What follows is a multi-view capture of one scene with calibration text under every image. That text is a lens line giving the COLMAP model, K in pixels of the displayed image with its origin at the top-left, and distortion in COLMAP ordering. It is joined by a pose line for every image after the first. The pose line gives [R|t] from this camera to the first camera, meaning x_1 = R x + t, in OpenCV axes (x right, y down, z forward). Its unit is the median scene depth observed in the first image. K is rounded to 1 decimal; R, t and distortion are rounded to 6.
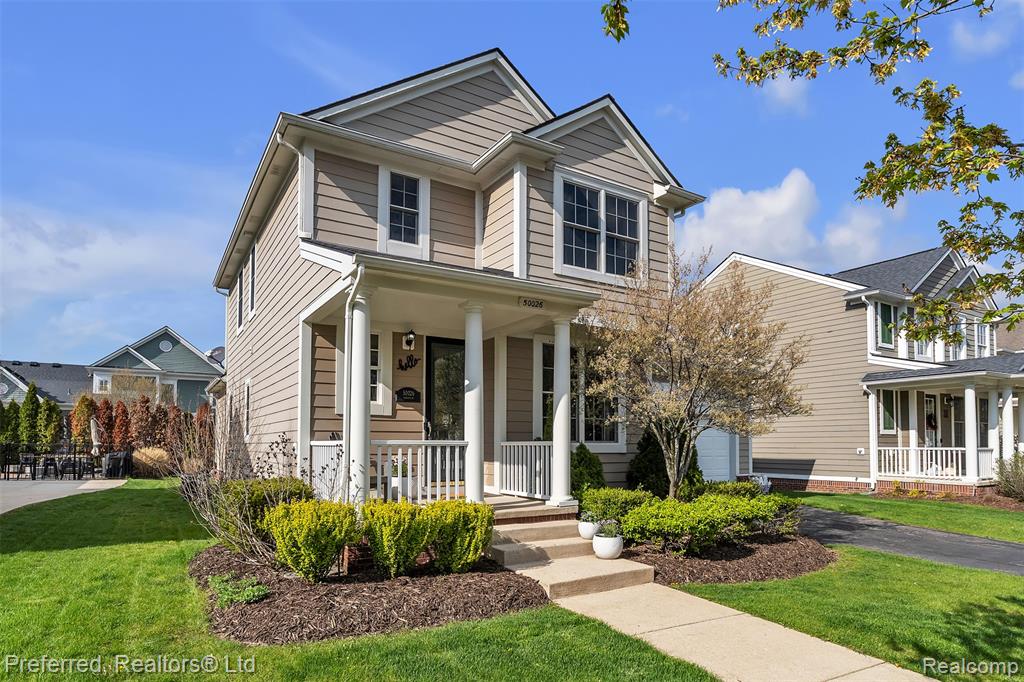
lens RADIAL K [[586.5, 0, 513.5], [0, 586.5, 428.7], [0, 0, 1]] dist [-0.016588, -0.000620]
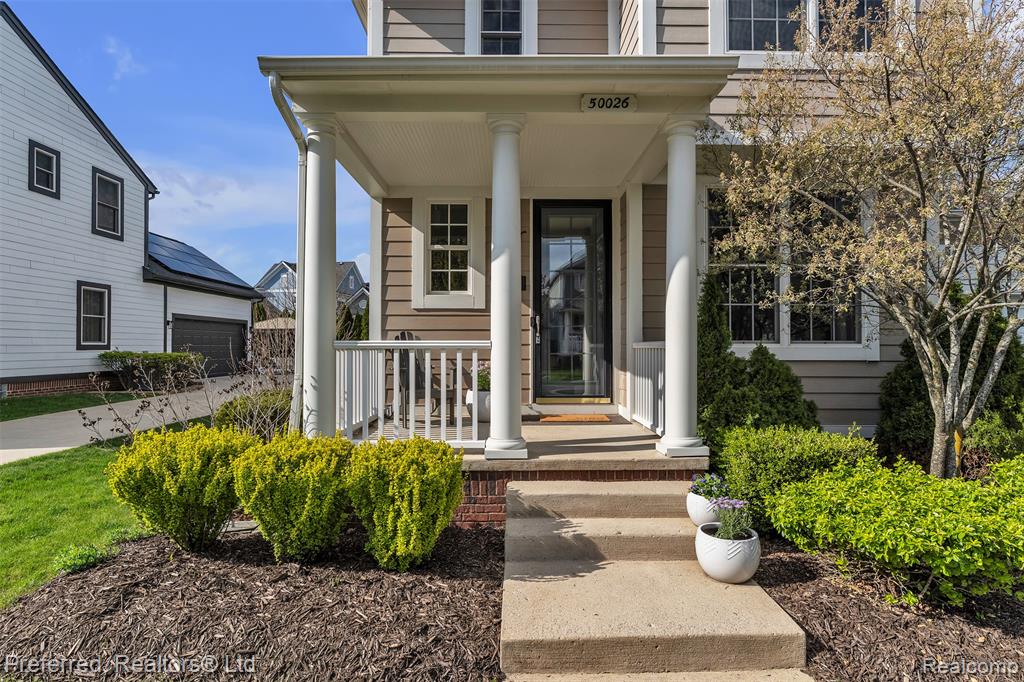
lens RADIAL K [[553.8, 0, 512.0], [0, 553.8, 341.0], [0, 0, 1]] dist [-0.008474, -0.001099]
pose [[0.854882, -0.006943, -0.518776, 0.190461], [0.015385, 0.999810, 0.011973, 0.011349], [0.518595, -0.018217, 0.854826, 0.394252]]
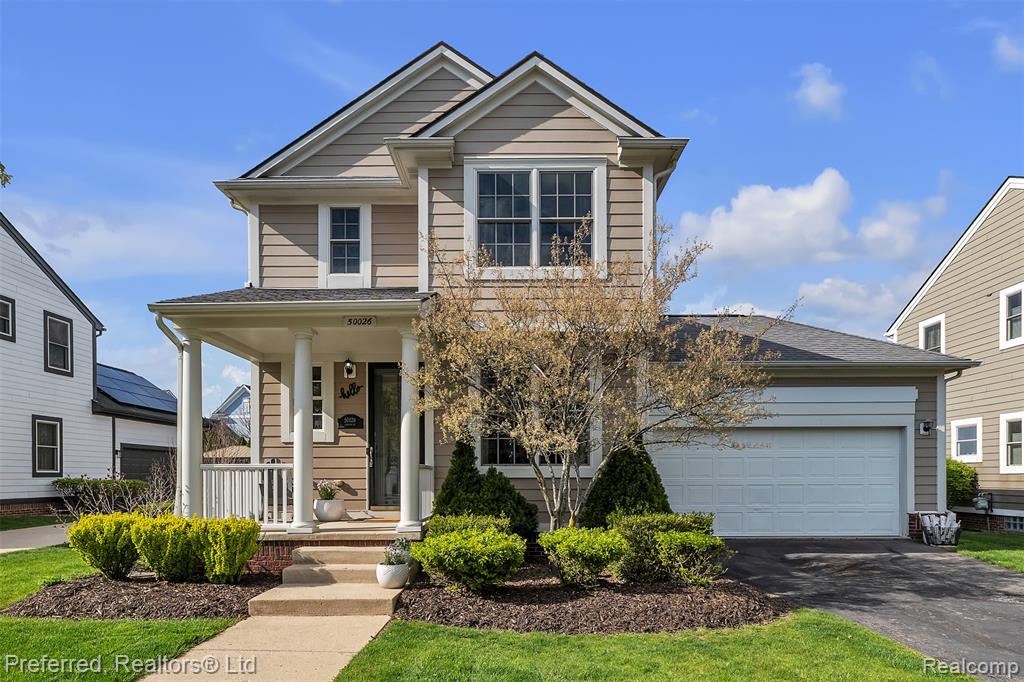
lens RADIAL K [[643.3, 0, 514.8], [0, 643.3, 480.2], [0, 0, 1]] dist [0.000486, 0.000912]
pose [[0.847326, -0.002198, -0.531069, 0.667570], [0.019081, 0.999472, 0.026306, 0.021243], [0.530731, -0.032423, 0.846920, 0.186489]]
